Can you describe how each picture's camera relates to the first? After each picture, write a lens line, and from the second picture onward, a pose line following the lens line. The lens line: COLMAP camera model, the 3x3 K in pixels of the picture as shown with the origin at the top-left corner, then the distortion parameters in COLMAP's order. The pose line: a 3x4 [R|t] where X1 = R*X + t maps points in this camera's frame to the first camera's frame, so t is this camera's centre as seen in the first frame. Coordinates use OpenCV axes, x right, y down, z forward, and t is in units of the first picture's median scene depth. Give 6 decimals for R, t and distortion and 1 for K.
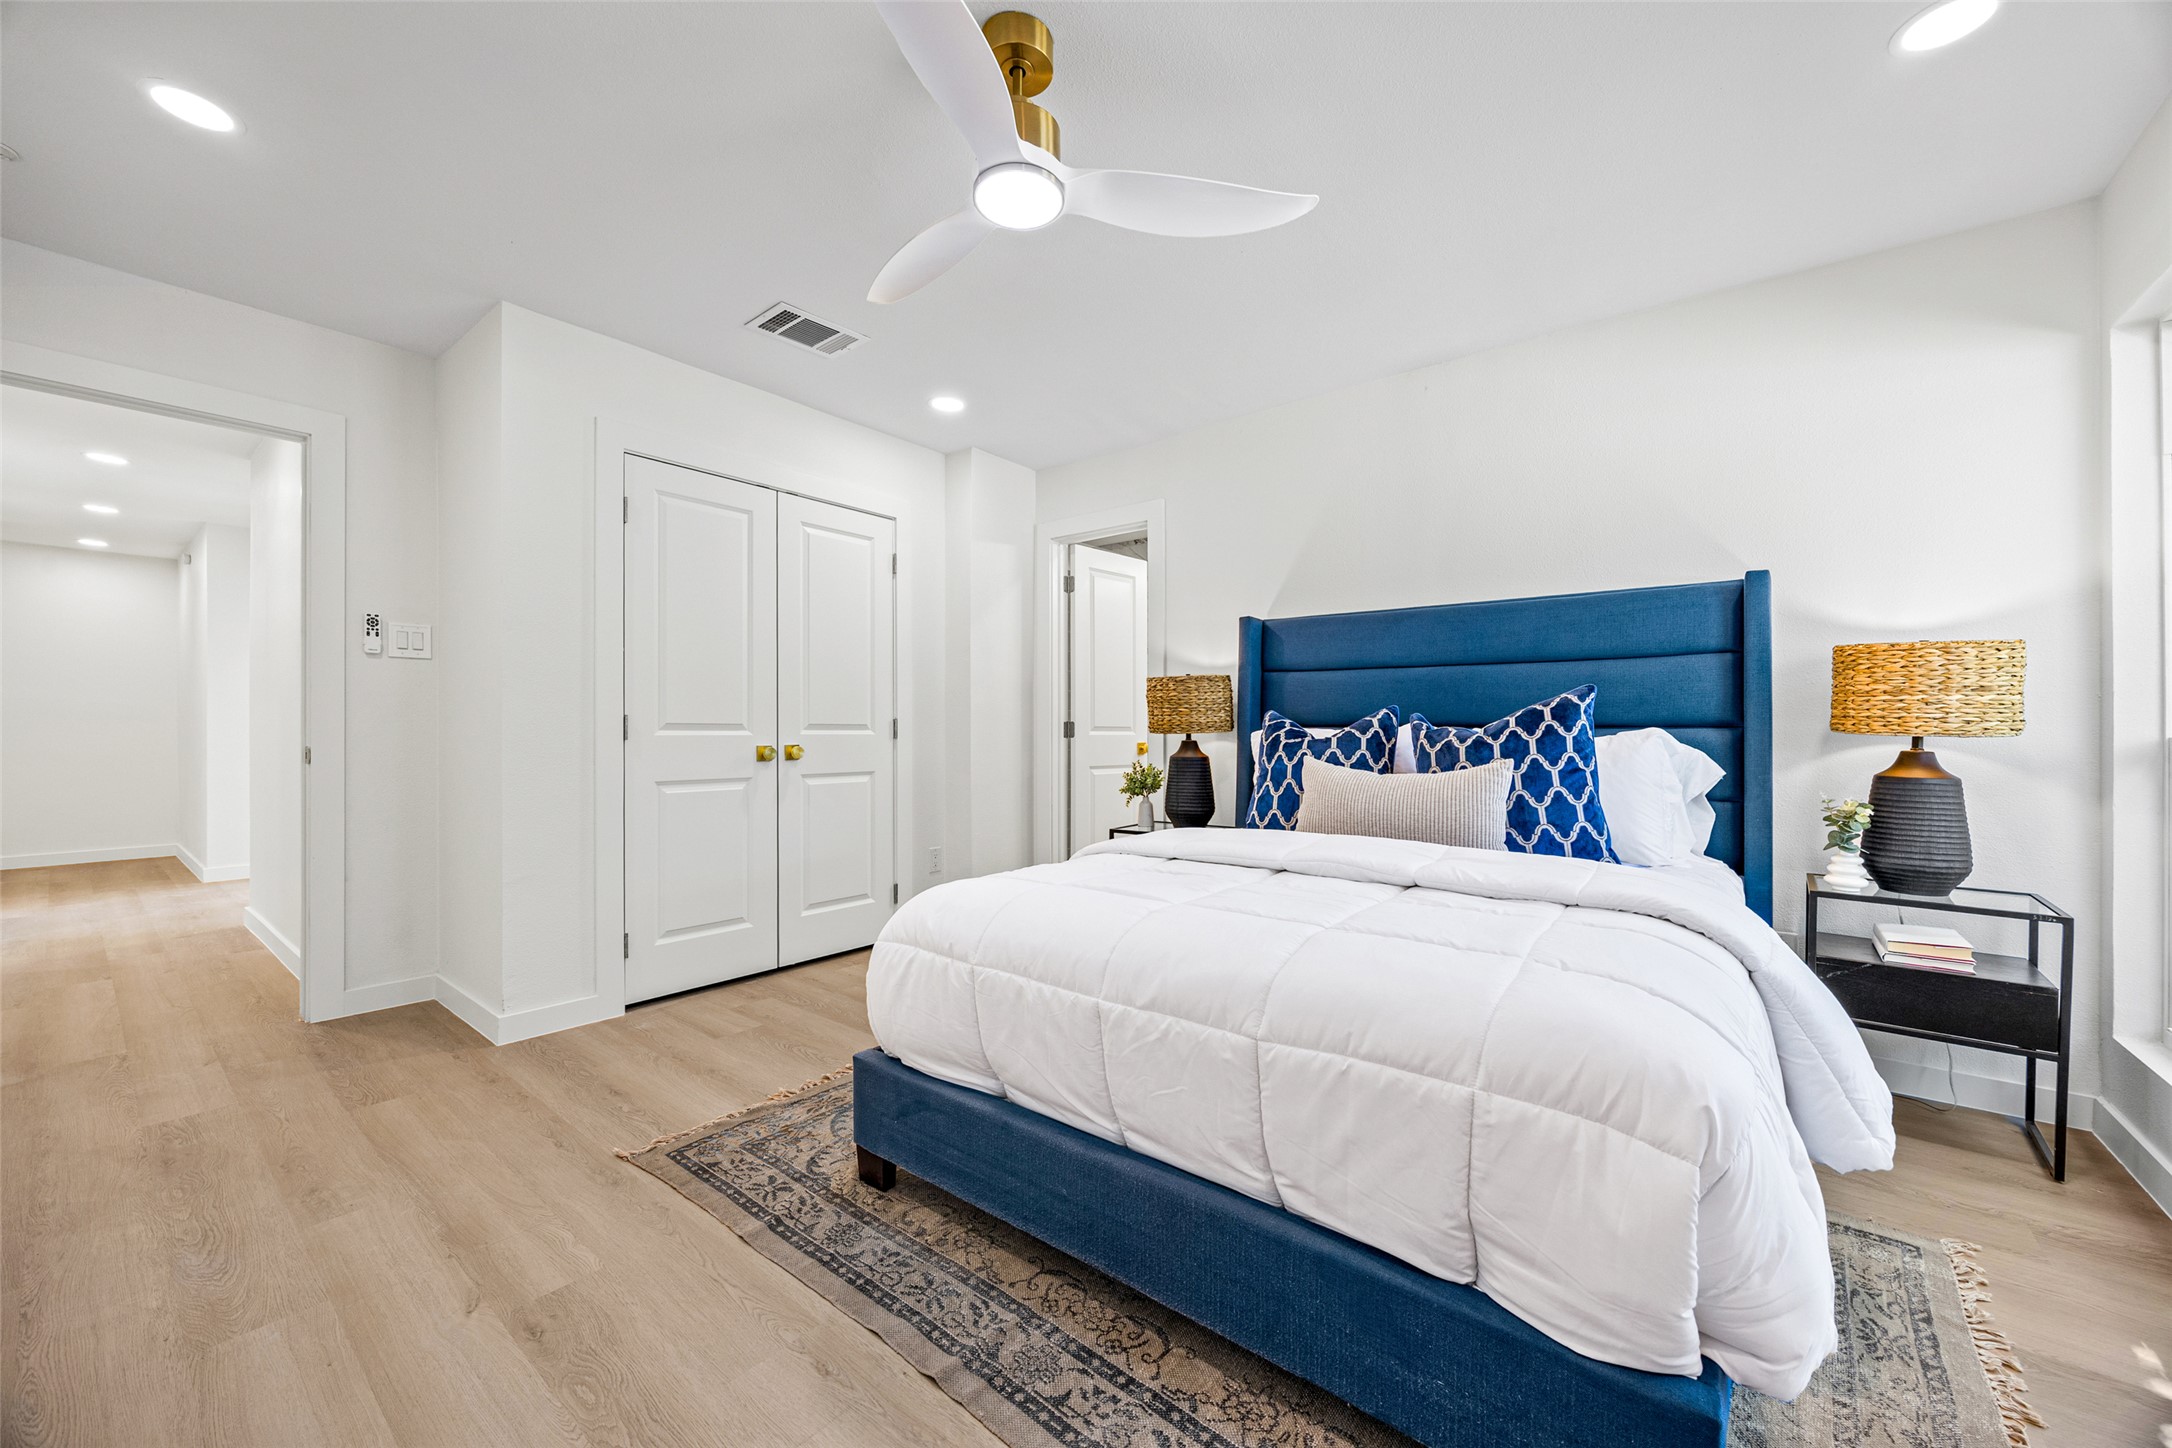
lens RADIAL K [[821.1, 0, 1083.1], [0, 821.1, 730.6], [0, 0, 1]] dist [-0.008501, 0.000987]
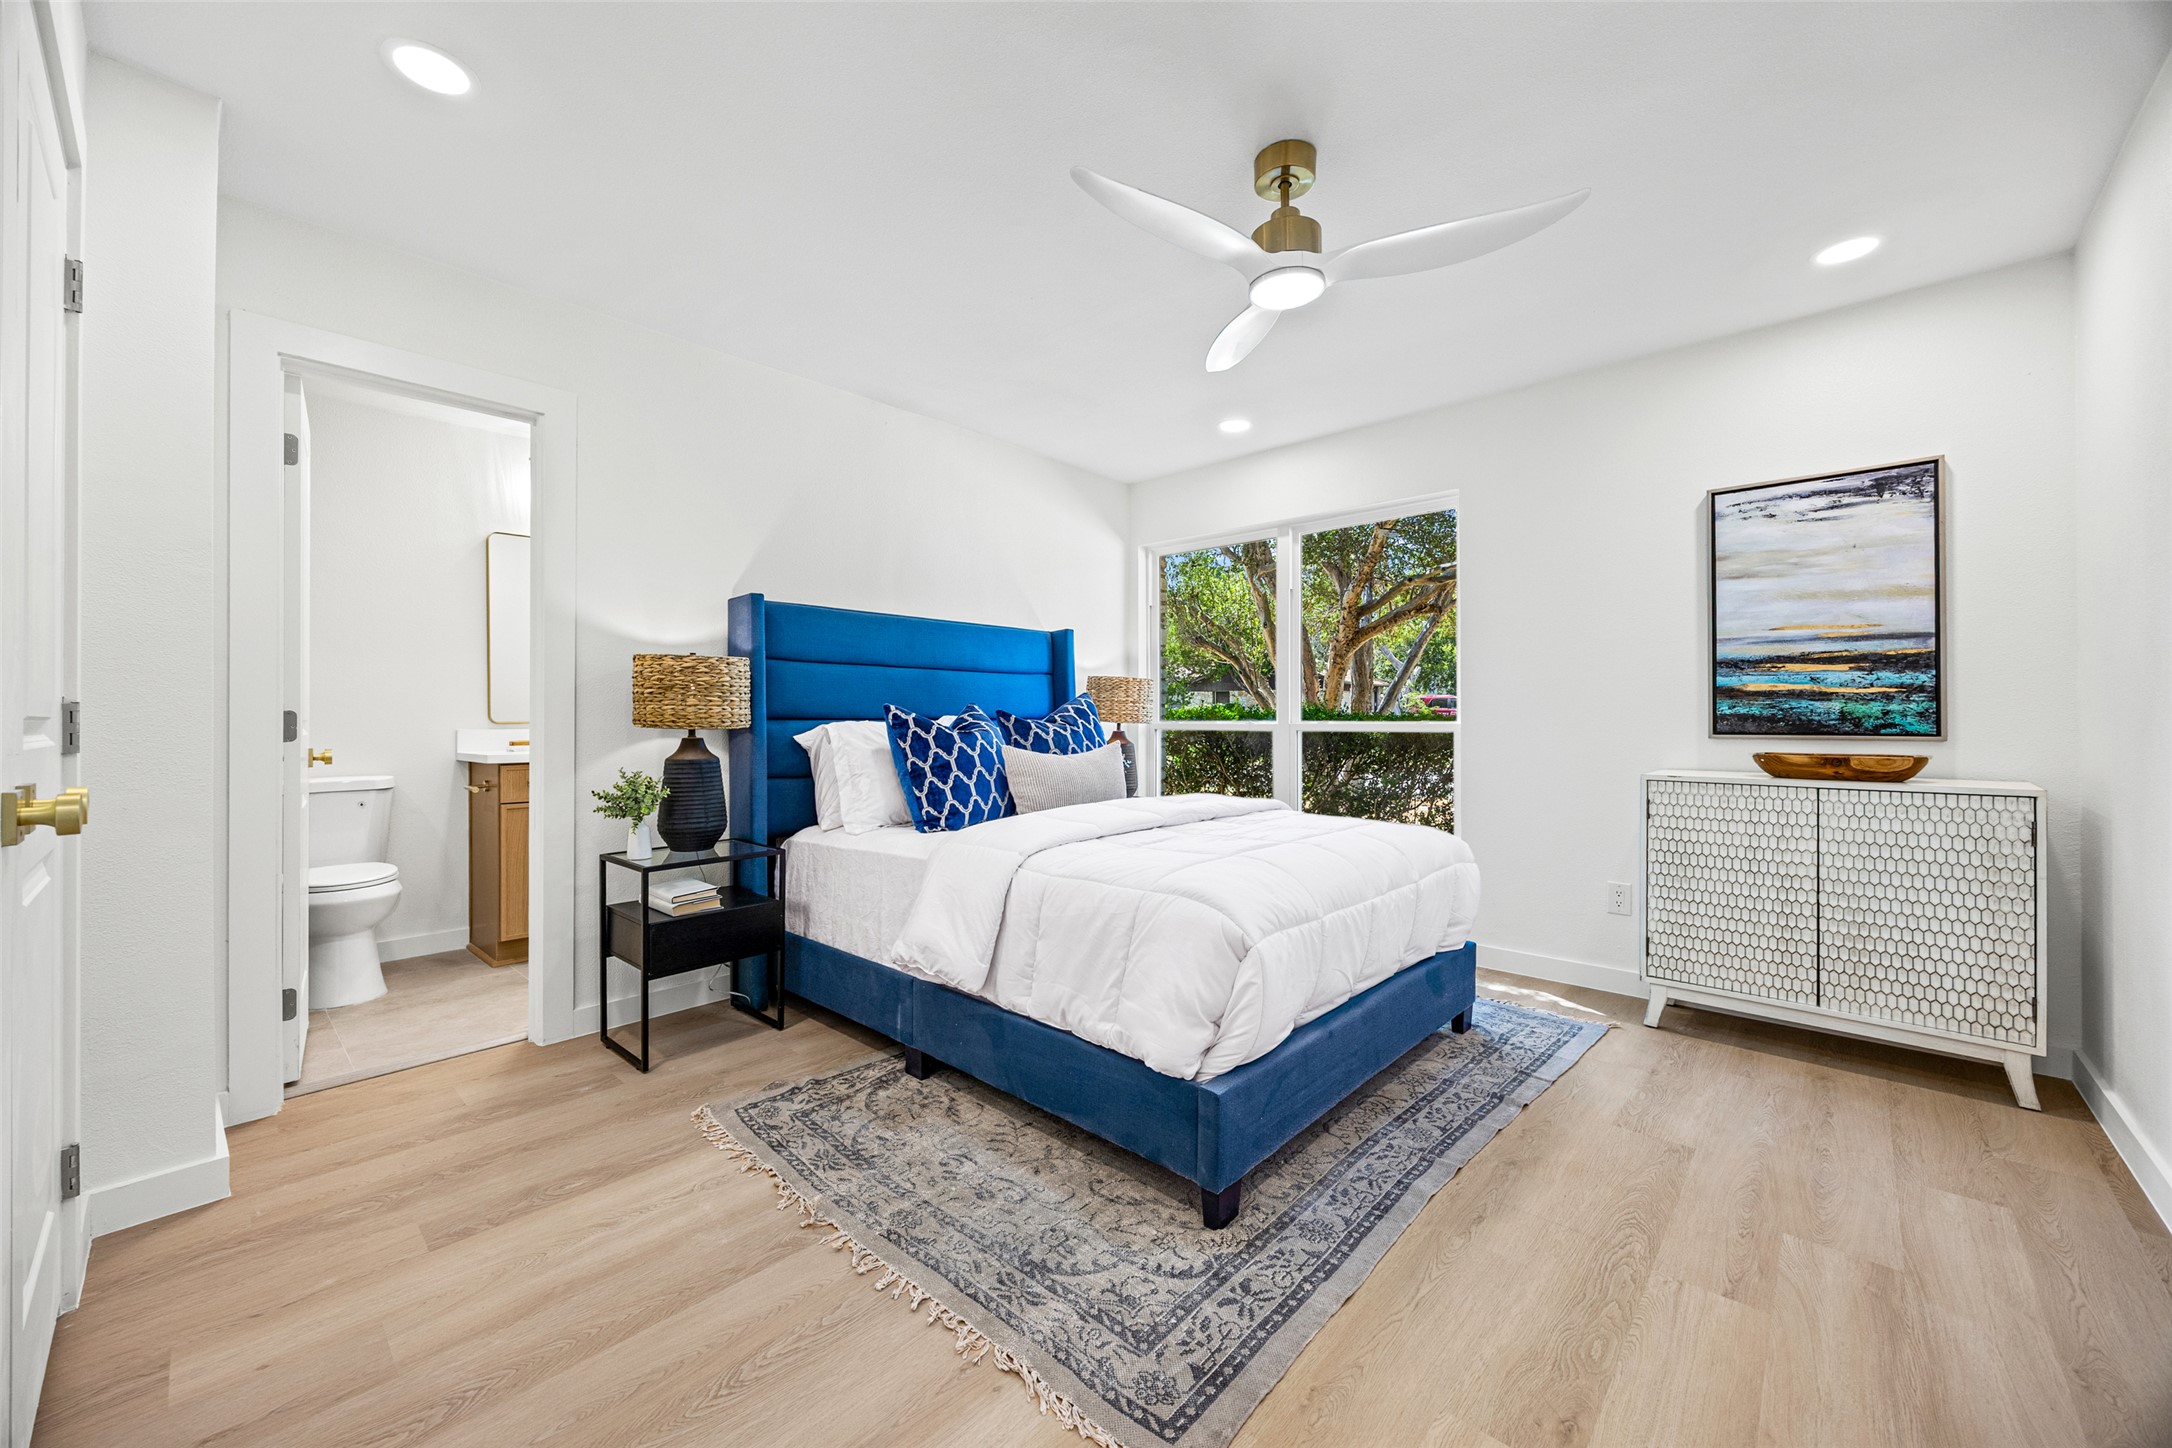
lens RADIAL K [[821.1, 0, 1087.2], [0, 821.1, 720.4], [0, 0, 1]] dist [-0.008501, 0.000987]
pose [[0.072916, -0.000577, 0.997338, -1.190270], [0.005542, 0.999985, 0.000174, -0.005593], [-0.997323, 0.005514, 0.072918, 1.095880]]
